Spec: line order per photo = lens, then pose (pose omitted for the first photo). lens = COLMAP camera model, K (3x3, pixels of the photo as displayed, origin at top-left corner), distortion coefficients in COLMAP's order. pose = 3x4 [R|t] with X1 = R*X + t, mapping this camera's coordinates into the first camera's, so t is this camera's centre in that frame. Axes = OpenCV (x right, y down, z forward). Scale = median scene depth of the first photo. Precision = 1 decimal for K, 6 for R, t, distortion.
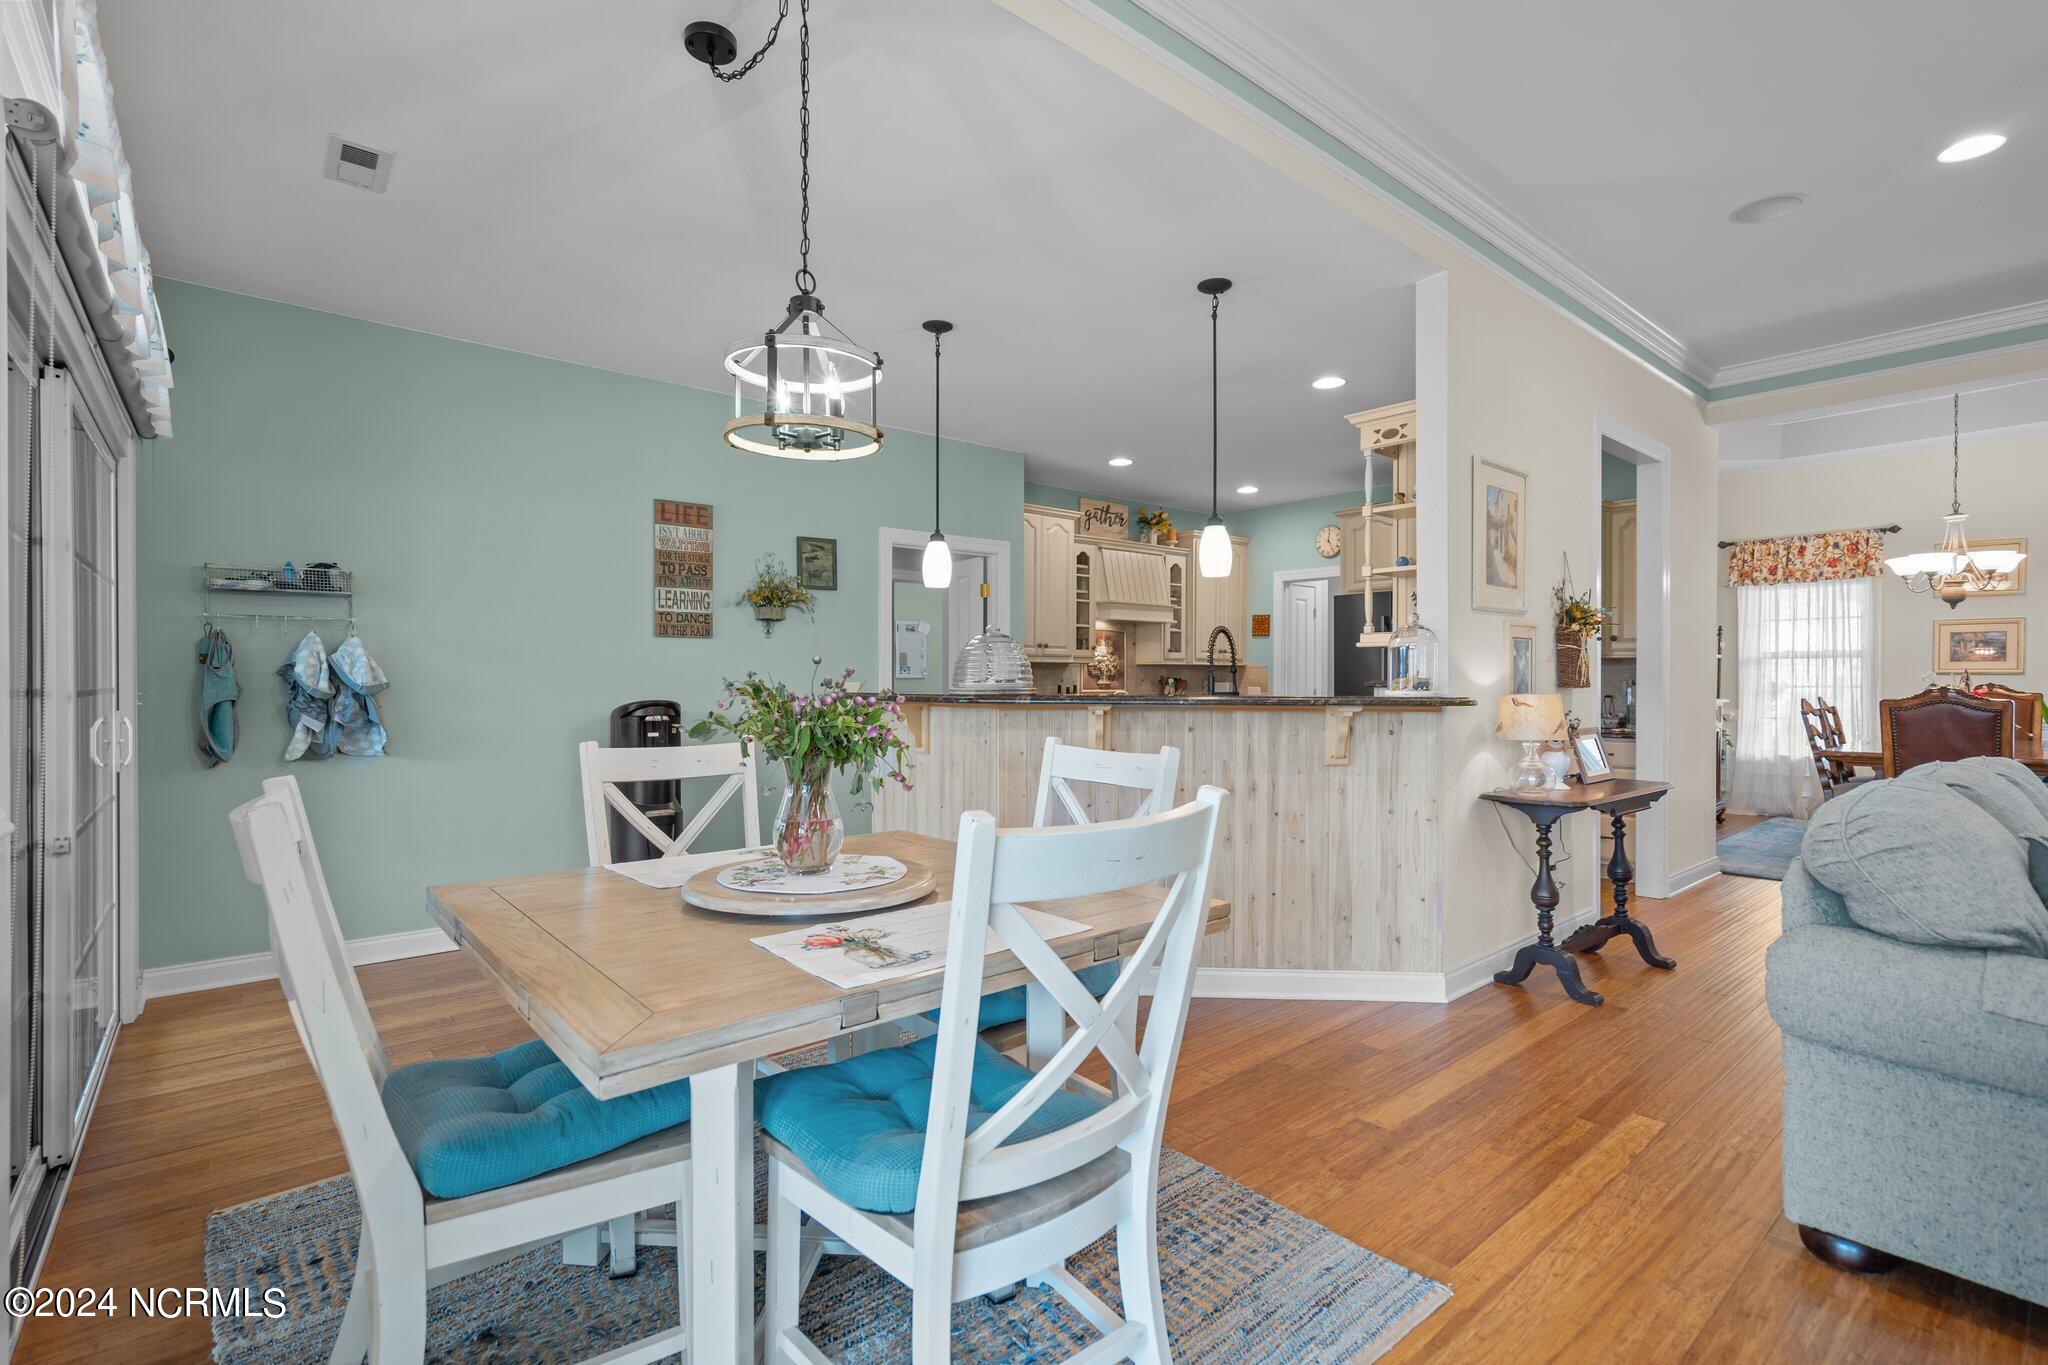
lens RADIAL K [[939.2, 0, 1024.0], [0, 939.2, 682.5], [0, 0, 1]] dist [-0.000305, 0.000260]
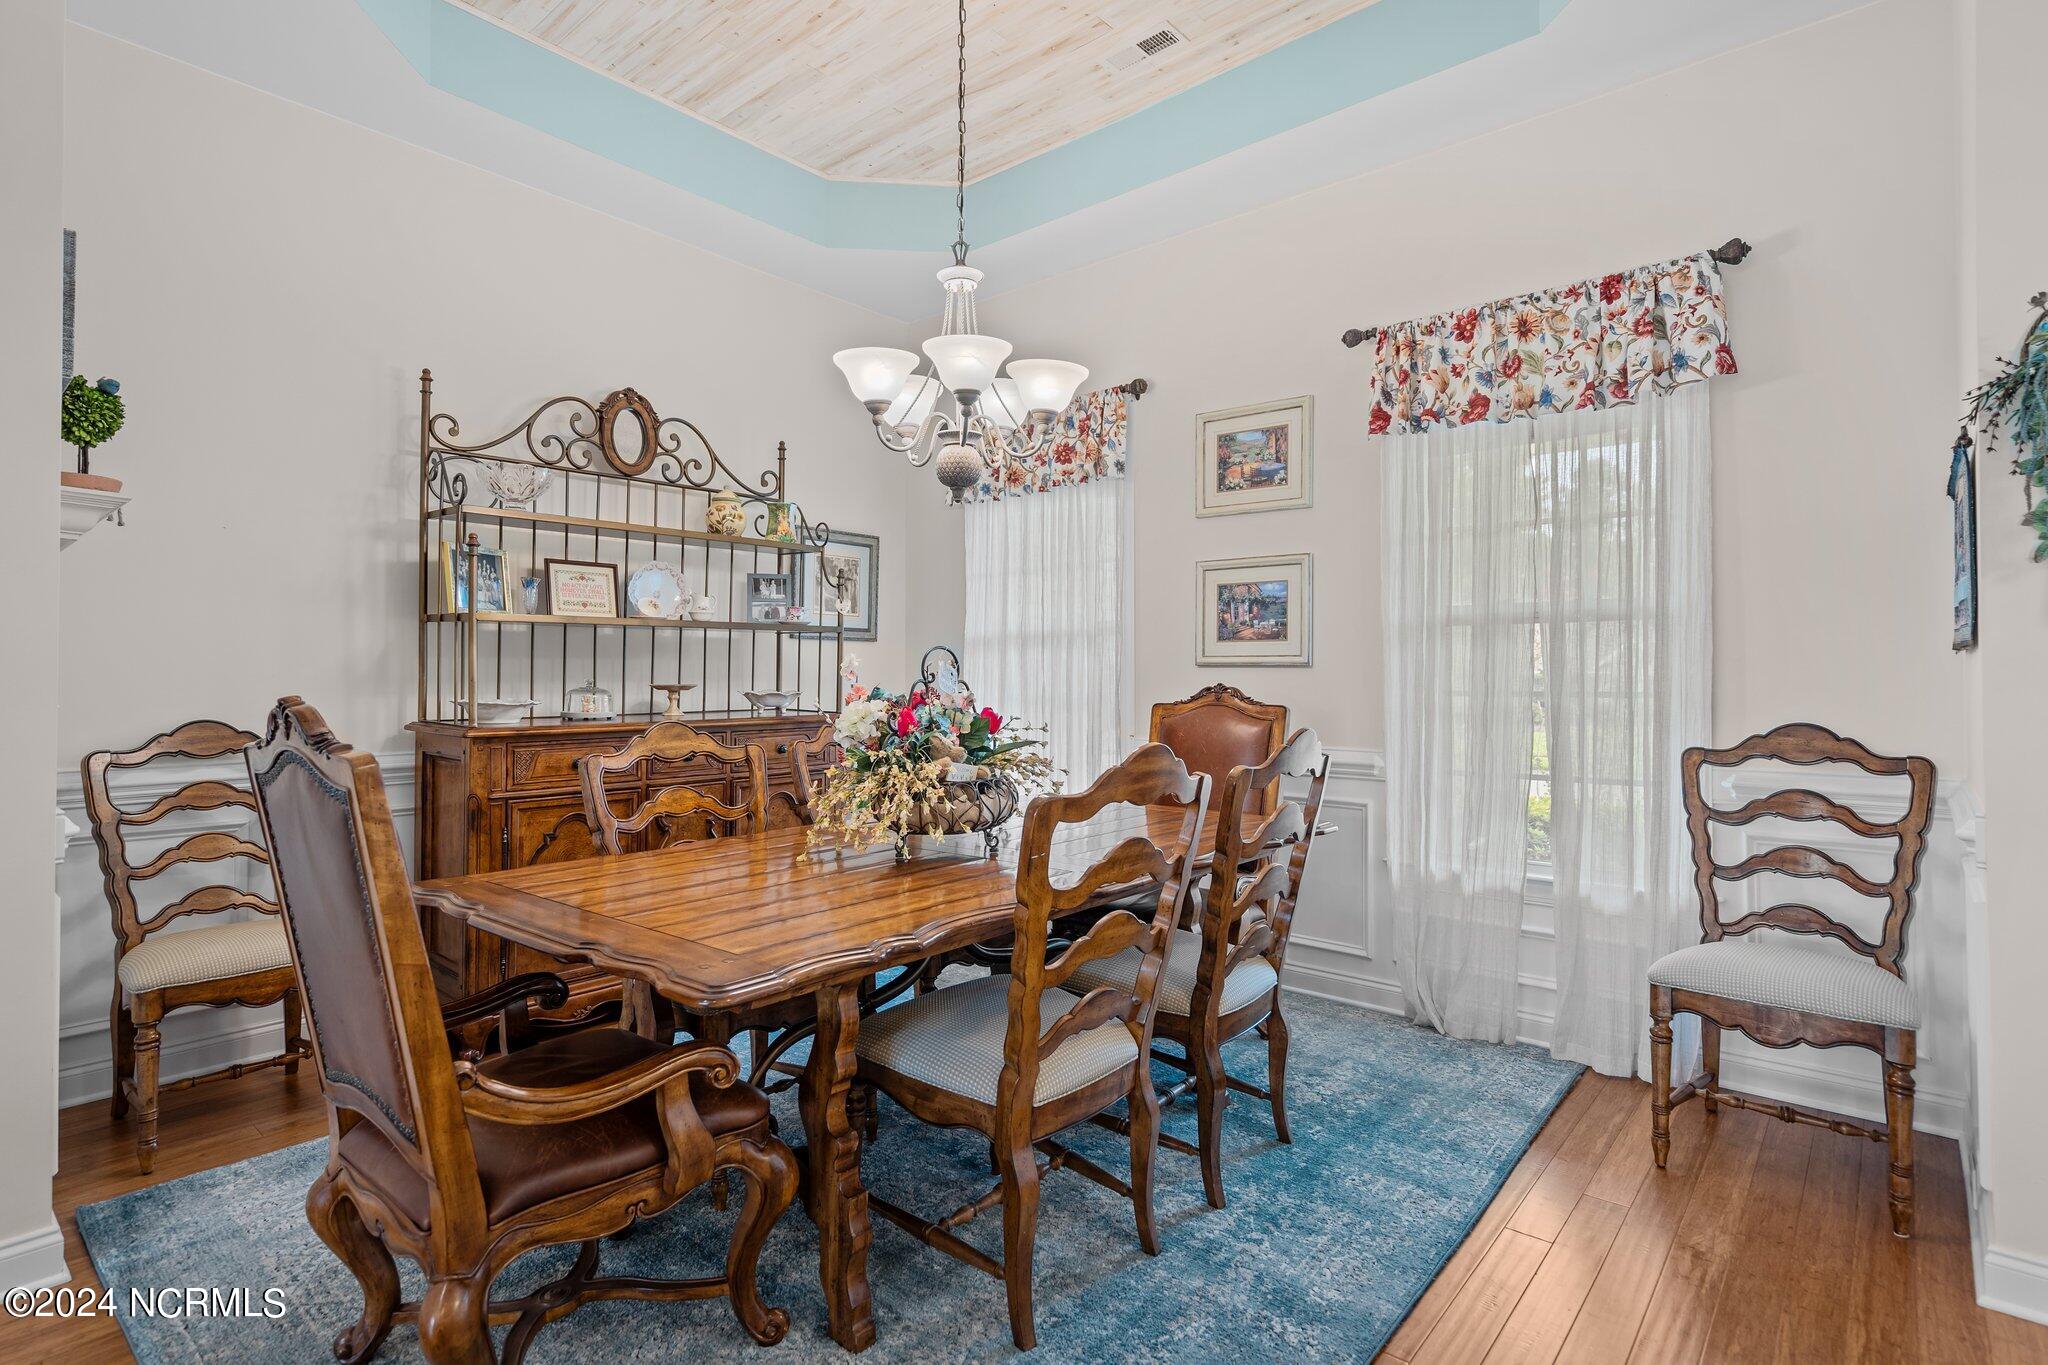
lens RADIAL K [[998.7, 0, 1023.3], [0, 998.7, 671.5], [0, 0, 1]] dist [-0.001870, -0.000036]
pose [[0.988568, 0.003442, 0.150733, 0.813811], [-0.002613, 0.999980, -0.005696, -0.004620], [-0.150750, 0.005237, 0.988558, 0.492619]]
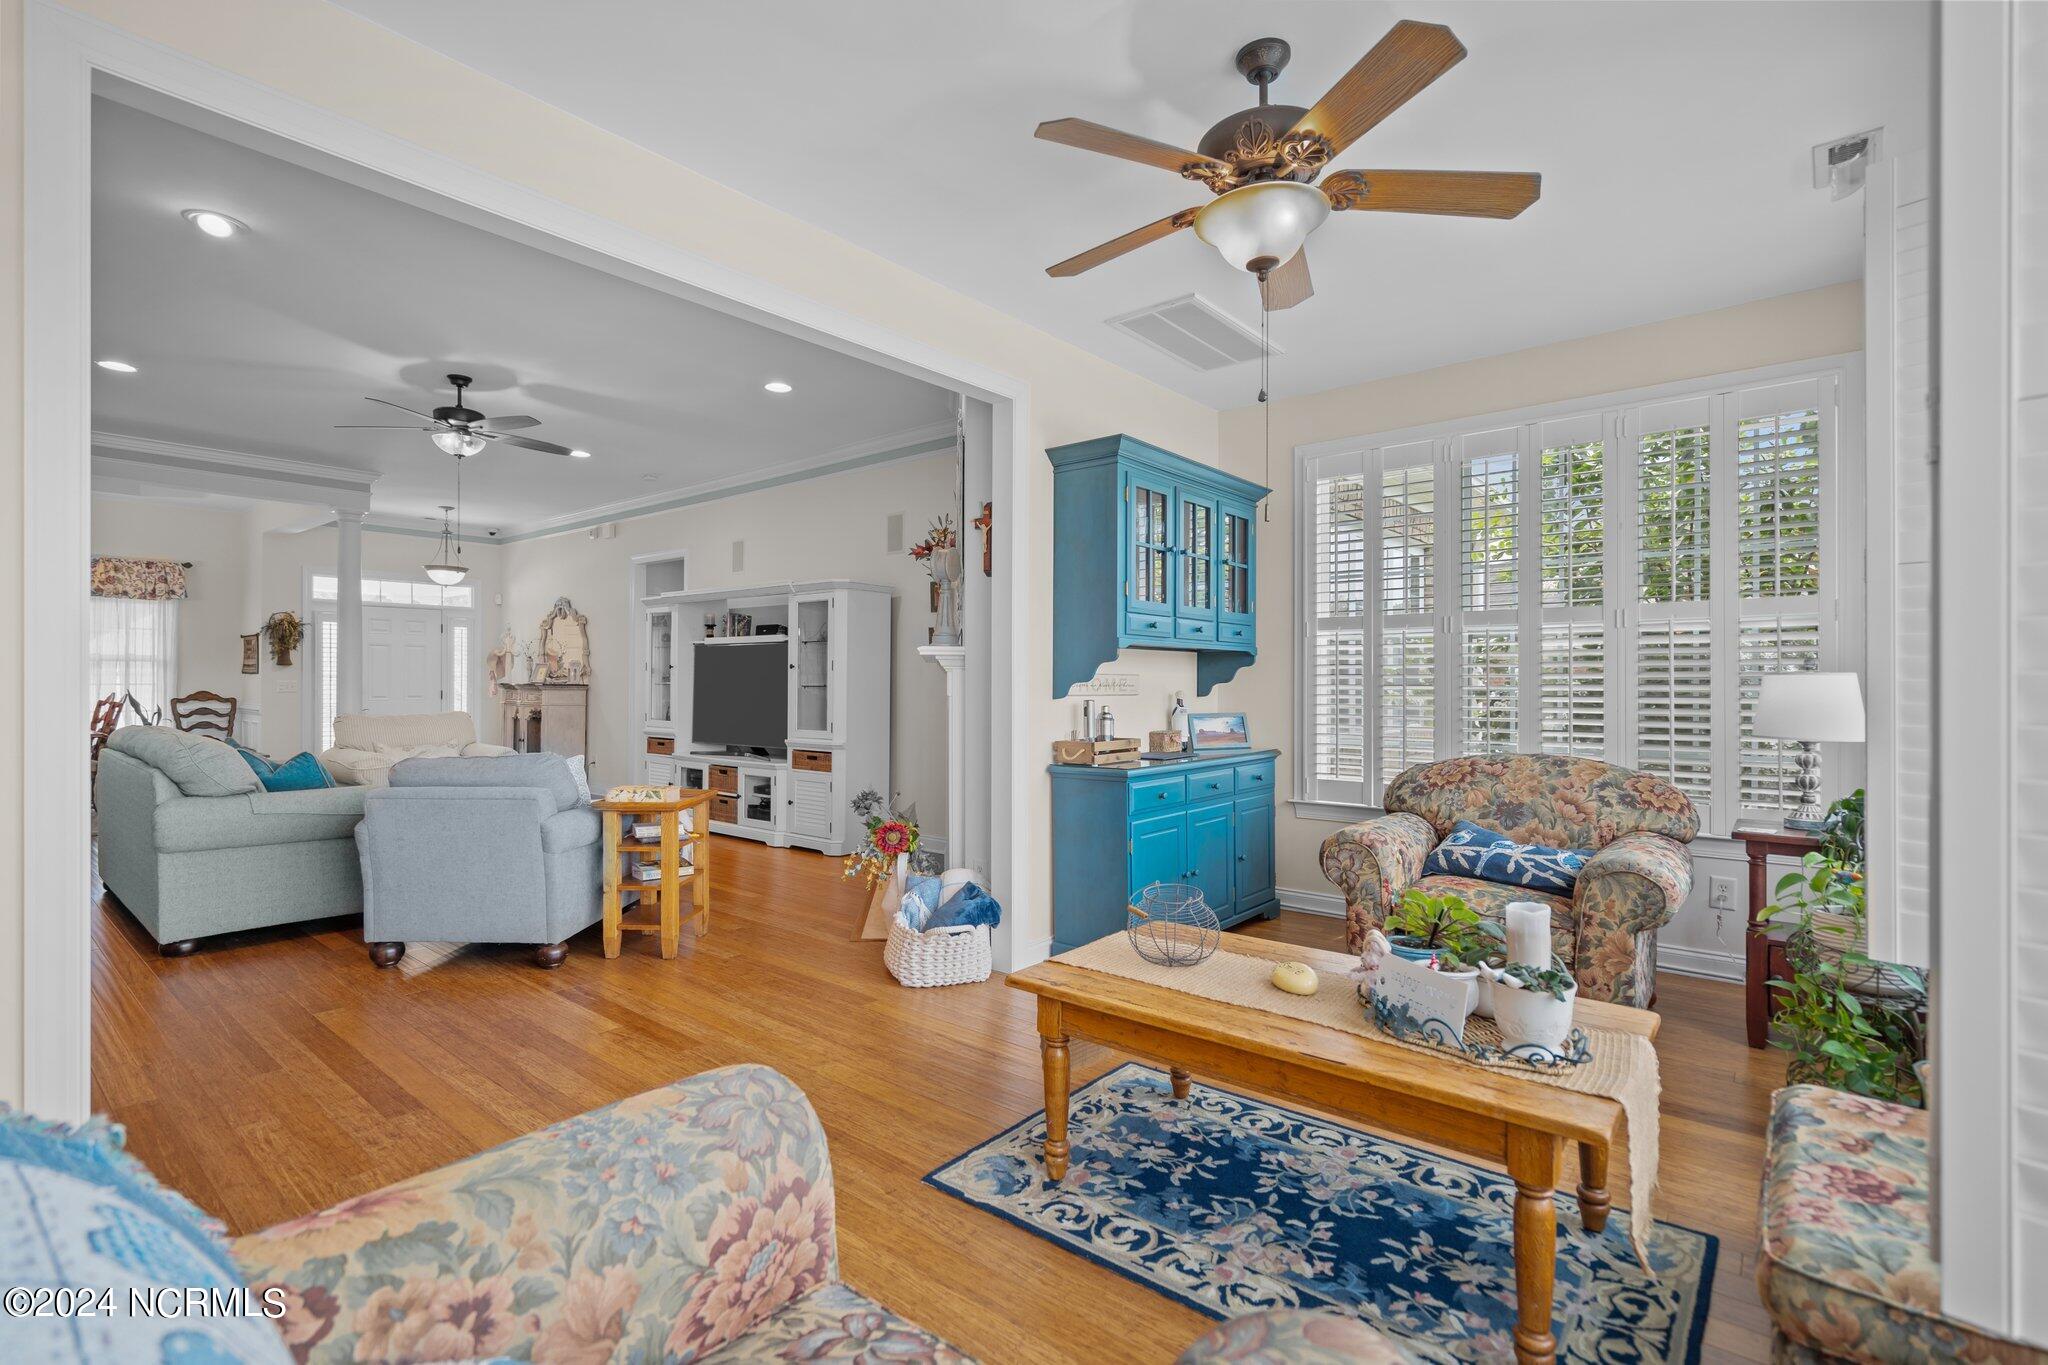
lens RADIAL K [[933.9, 0, 1019.4], [0, 933.9, 673.5], [0, 0, 1]] dist [-0.004041, 0.000709]
pose [[-0.169483, 0.008309, 0.985498, -0.412858], [-0.000806, 0.999963, -0.008570, -0.002280], [-0.985533, -0.002247, -0.169470, -0.139091]]
